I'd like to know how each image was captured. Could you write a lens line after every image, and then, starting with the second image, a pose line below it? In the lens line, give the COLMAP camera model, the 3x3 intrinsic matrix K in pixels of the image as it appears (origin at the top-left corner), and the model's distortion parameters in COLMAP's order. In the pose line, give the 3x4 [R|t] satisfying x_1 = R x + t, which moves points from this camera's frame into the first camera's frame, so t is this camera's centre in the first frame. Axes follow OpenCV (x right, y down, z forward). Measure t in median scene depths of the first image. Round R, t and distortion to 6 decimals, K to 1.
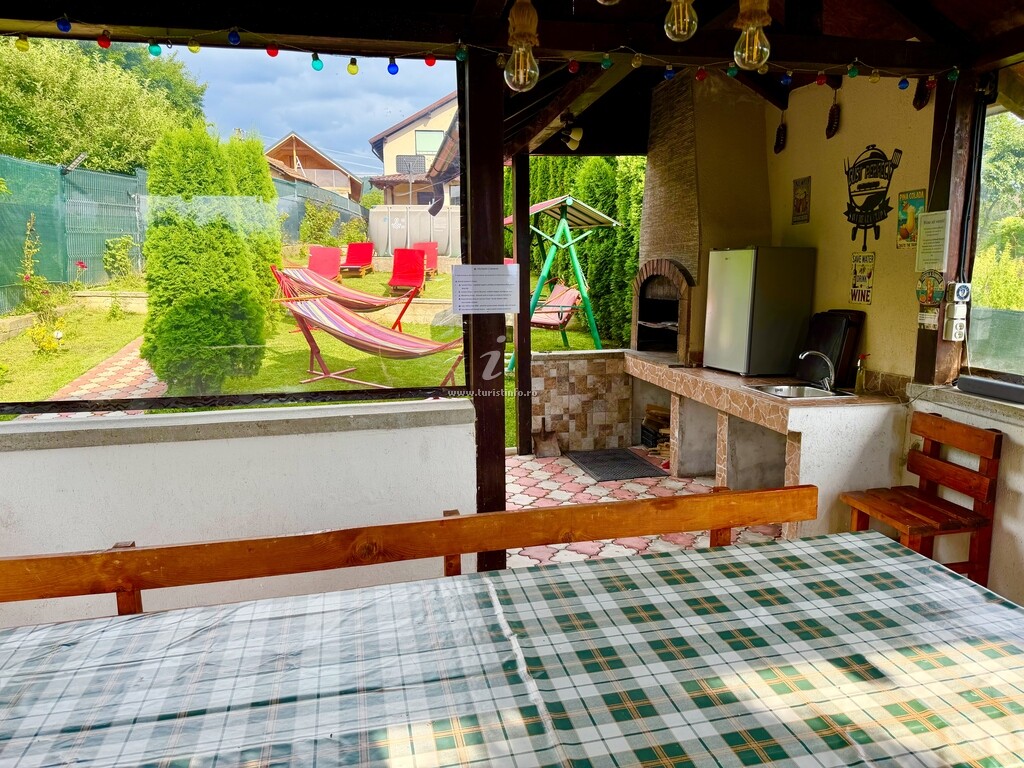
lens RADIAL K [[715.1, 0, 512.0], [0, 715.1, 384.0], [0, 0, 1]] dist [0.096021, -0.122706]
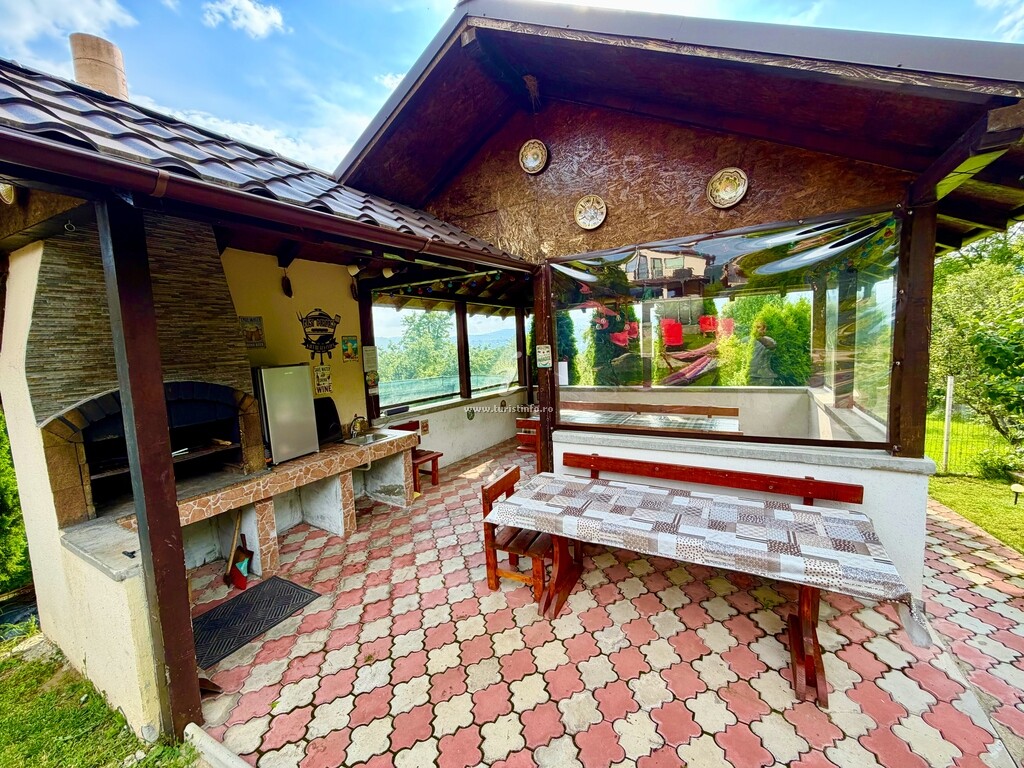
lens RADIAL K [[410.2, 0, 512.0], [0, 410.2, 384.0], [0, 0, 1]] dist [0.002077, 0.000080]
pose [[-0.739441, -0.025252, 0.672747, -0.337786], [0.160177, 0.964001, 0.212241, -0.168513], [-0.653888, 0.264698, -0.708777, 0.863308]]
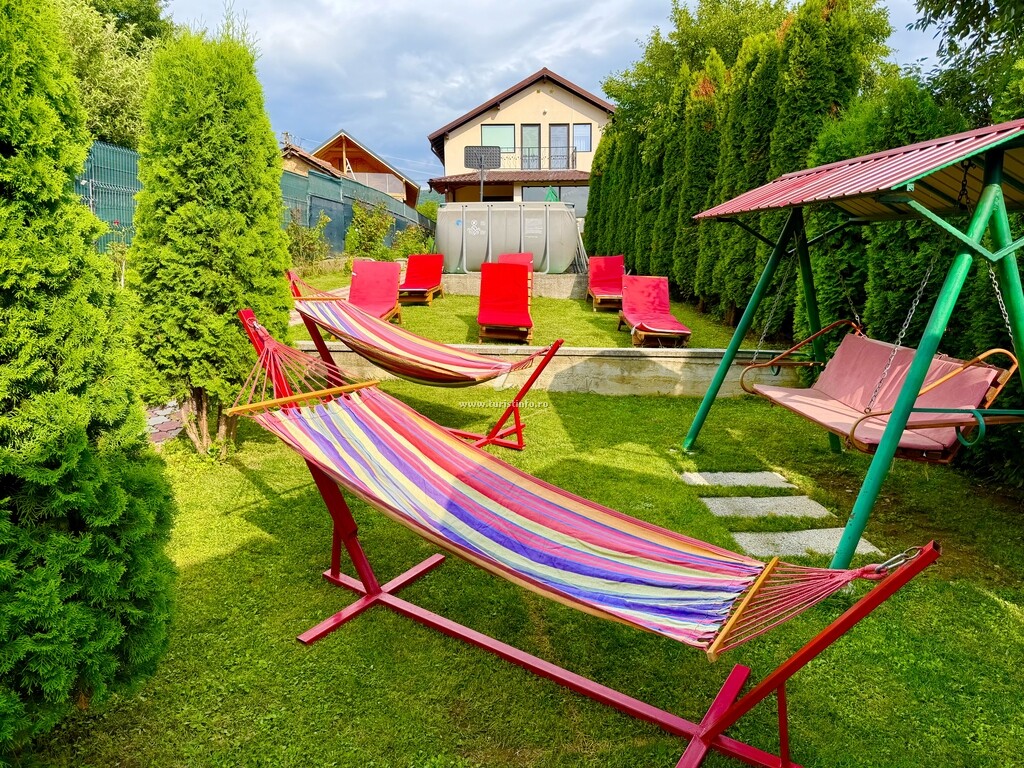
lens RADIAL K [[715.1, 0, 512.0], [0, 715.1, 384.0], [0, 0, 1]] dist [0.096021, -0.122706]
pose [[0.997800, 0.008013, -0.065804, -0.192085], [-0.009074, 0.999834, -0.015829, -0.143703], [0.065666, 0.016391, 0.997707, 0.745214]]
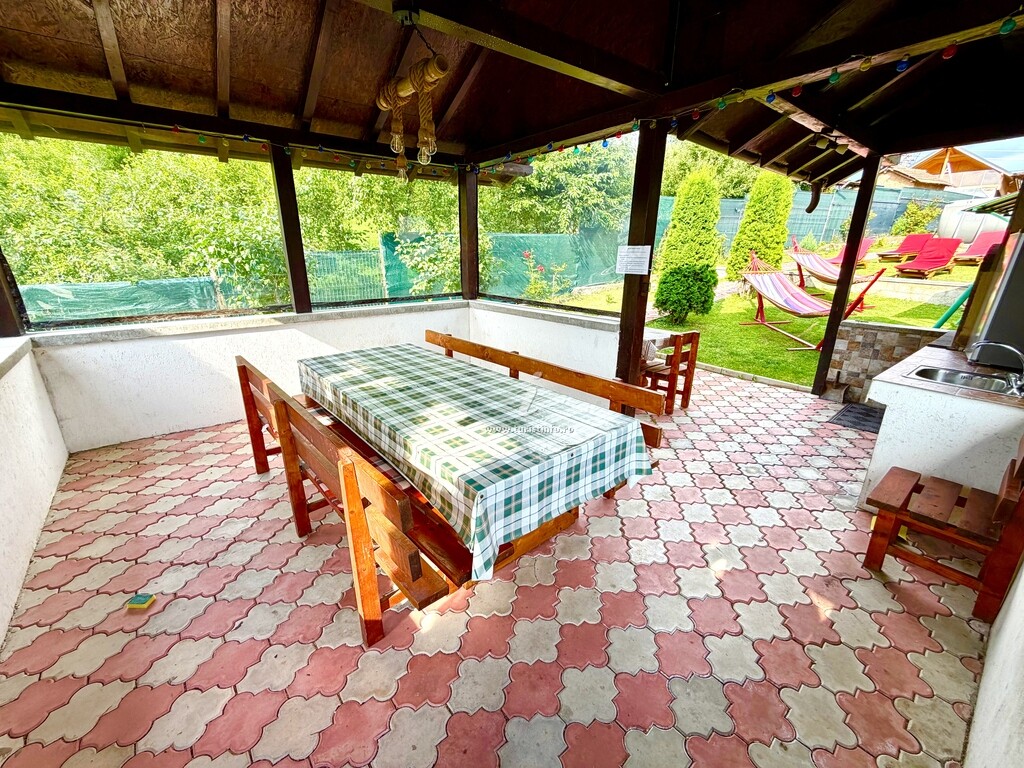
lens RADIAL K [[410.2, 0, 512.0], [0, 410.2, 384.0], [0, 0, 1]] dist [0.002077, 0.000080]
pose [[0.455169, 0.280063, -0.845213, 0.350296], [-0.154845, 0.959679, 0.234603, -0.011690], [0.876837, 0.024093, 0.480183, 0.107395]]
